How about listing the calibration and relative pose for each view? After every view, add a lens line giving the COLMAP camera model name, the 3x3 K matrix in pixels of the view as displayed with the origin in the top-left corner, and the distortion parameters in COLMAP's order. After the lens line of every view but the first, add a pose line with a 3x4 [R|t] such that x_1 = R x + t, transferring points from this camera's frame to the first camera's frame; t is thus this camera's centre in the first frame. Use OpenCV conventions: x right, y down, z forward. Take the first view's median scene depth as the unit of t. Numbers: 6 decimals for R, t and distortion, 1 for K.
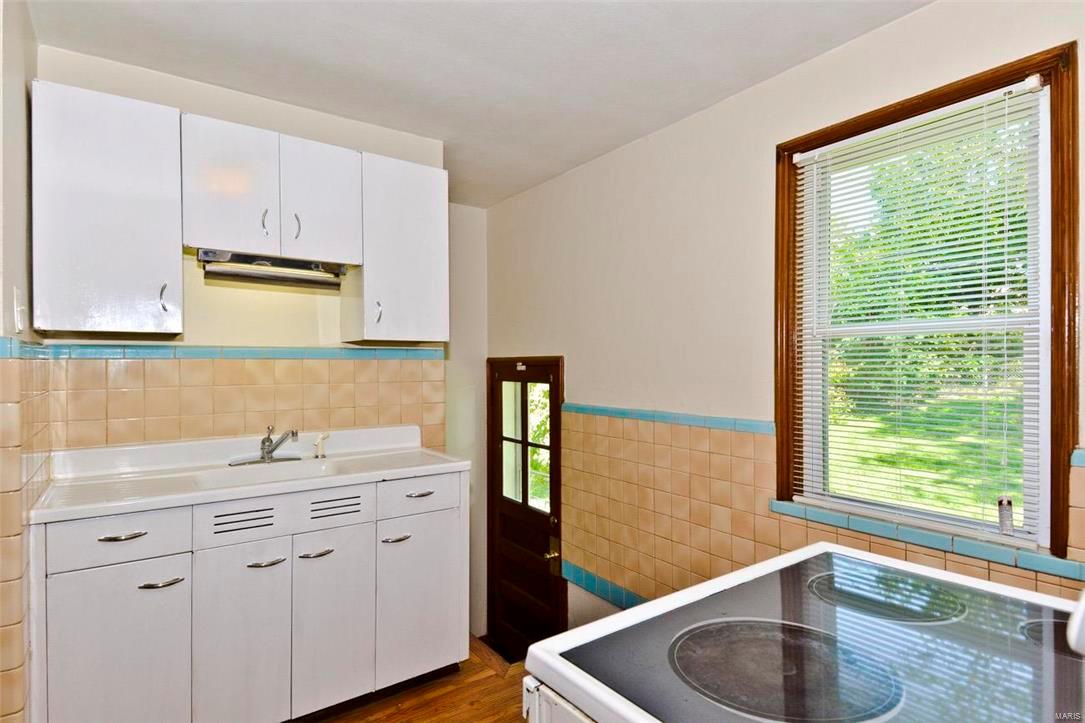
lens RADIAL K [[577.9, 0, 572.9], [0, 577.9, 363.9], [0, 0, 1]] dist [0.066074, -0.048203]
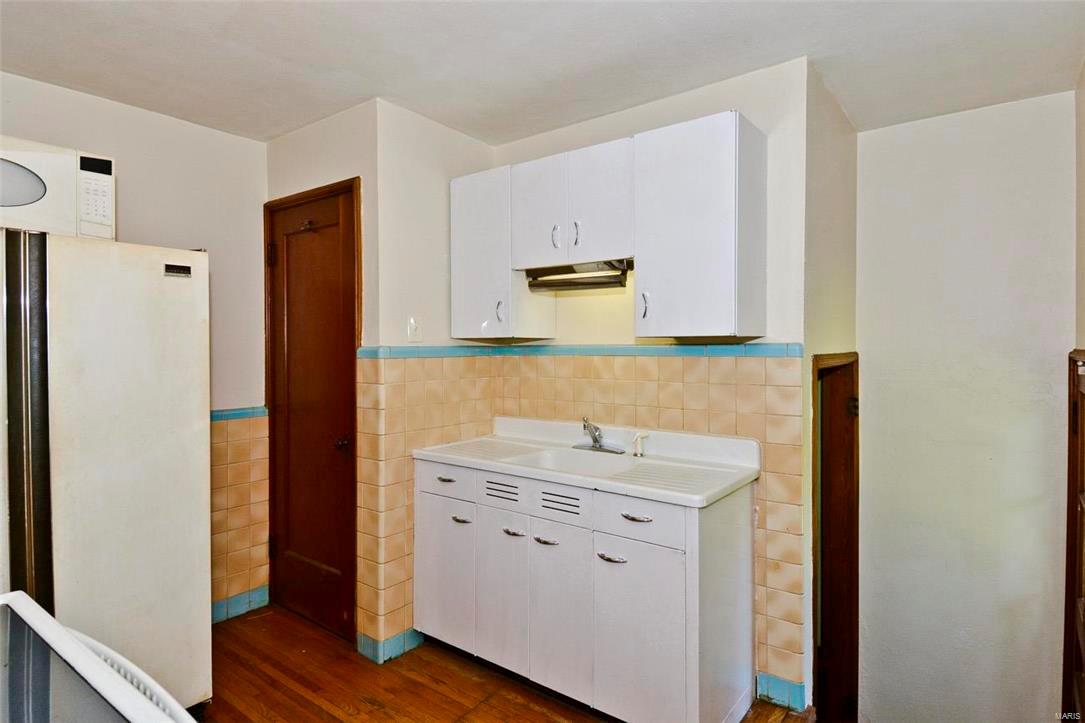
lens RADIAL K [[586.7, 0, 519.3], [0, 586.7, 351.1], [0, 0, 1]] dist [0.057234, -0.033091]
pose [[0.274128, 0.005130, -0.961680, 0.491324], [-0.003288, 0.999985, 0.004397, -0.021446], [0.961688, 0.001956, 0.274141, 0.562957]]
